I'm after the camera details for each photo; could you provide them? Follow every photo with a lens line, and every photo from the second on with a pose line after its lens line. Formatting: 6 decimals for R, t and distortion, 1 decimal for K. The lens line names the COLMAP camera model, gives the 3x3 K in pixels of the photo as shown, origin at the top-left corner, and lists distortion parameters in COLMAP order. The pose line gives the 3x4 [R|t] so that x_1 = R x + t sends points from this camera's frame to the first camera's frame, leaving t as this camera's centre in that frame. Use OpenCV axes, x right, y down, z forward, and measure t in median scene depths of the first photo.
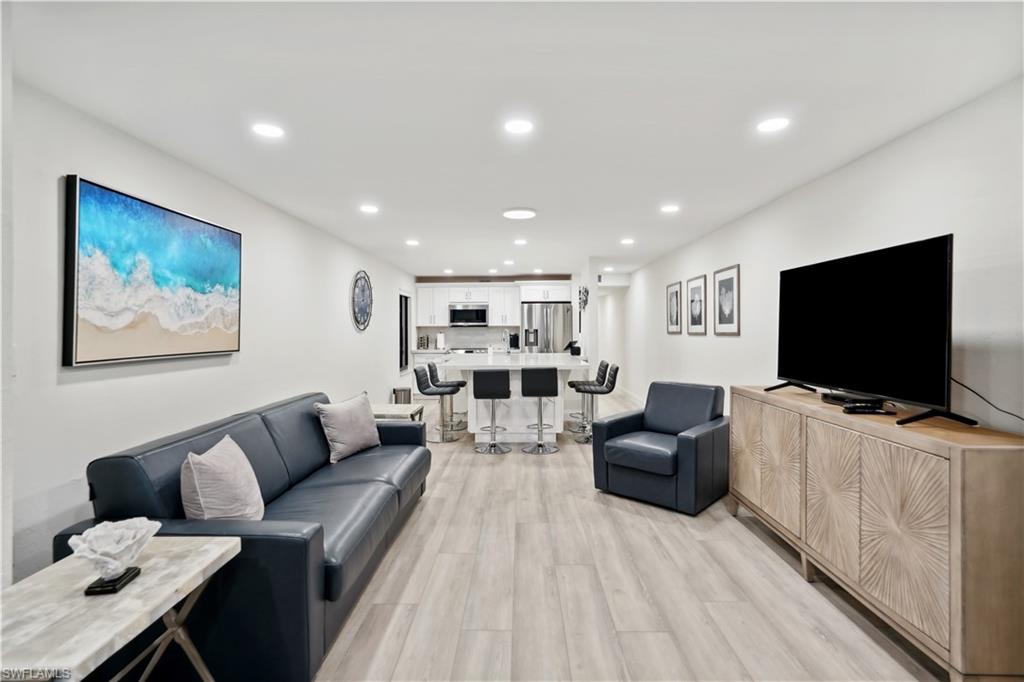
lens RADIAL K [[486.3, 0, 516.7], [0, 486.3, 320.5], [0, 0, 1]] dist [-0.038160, 0.016061]
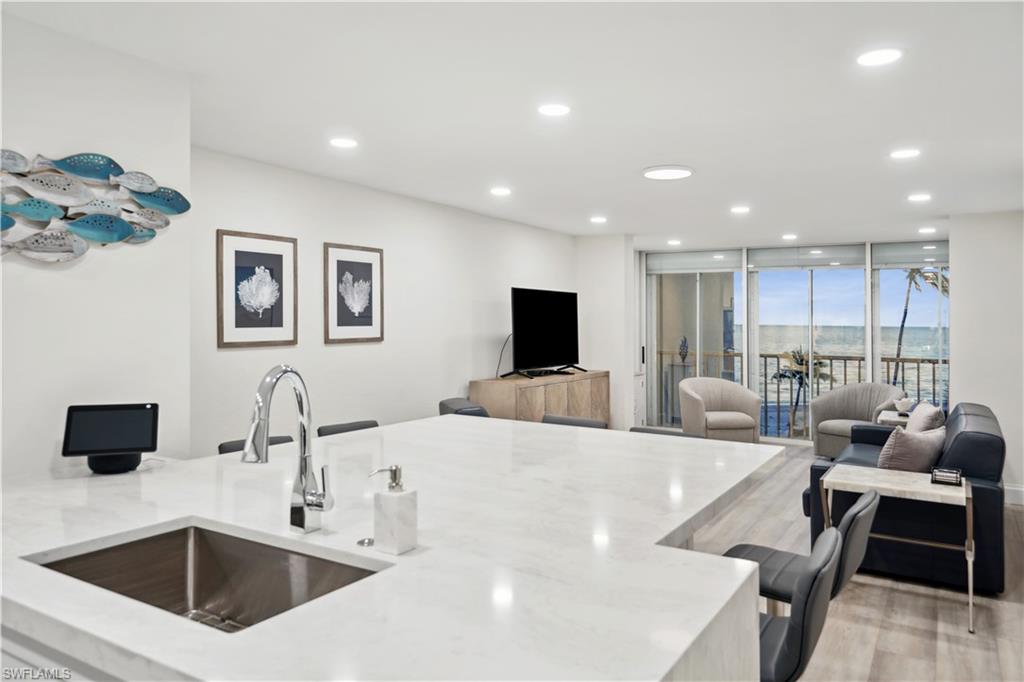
lens RADIAL K [[717.2, 0, 509.1], [0, 717.2, 317.0], [0, 0, 1]] dist [-0.033789, 0.011467]
pose [[-0.851234, 0.000359, 0.524787, -0.232090], [-0.012987, 0.999679, -0.021751, 0.010934], [-0.524626, -0.025331, -0.850956, 1.375608]]
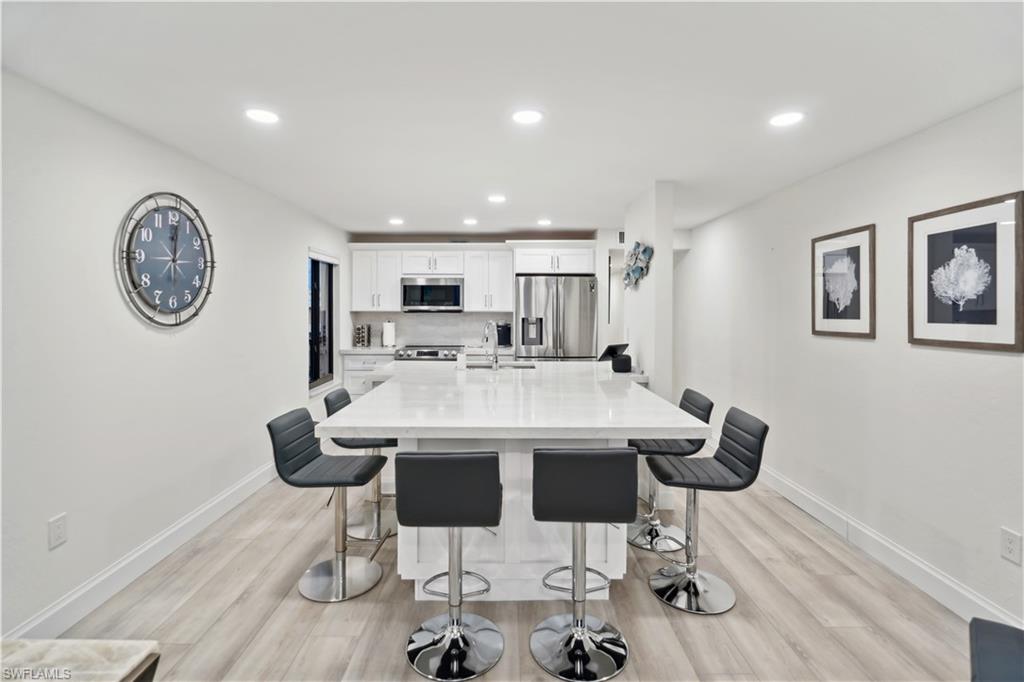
lens RADIAL K [[486.3, 0, 515.1], [0, 486.3, 311.4], [0, 0, 1]] dist [-0.038160, 0.016061]
pose [[0.999626, 0.007201, 0.026383, -0.011648], [-0.007808, 0.999705, 0.022989, -0.006004], [-0.026210, -0.023187, 0.999388, 0.558833]]
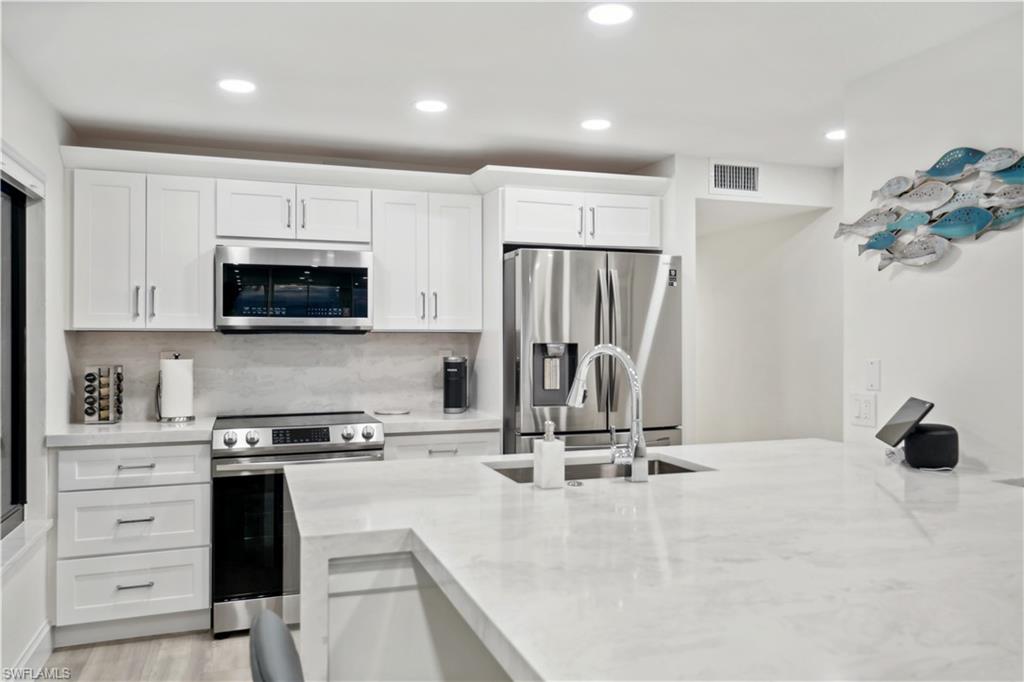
lens RADIAL K [[768.3, 0, 527.8], [0, 768.3, 334.5], [0, 0, 1]] dist [0.000010, -0.009439]
pose [[0.936602, 0.005531, 0.350351, -0.197169], [-0.008638, 0.999936, 0.007305, 0.014858], [-0.350288, -0.009869, 0.936590, 0.880998]]
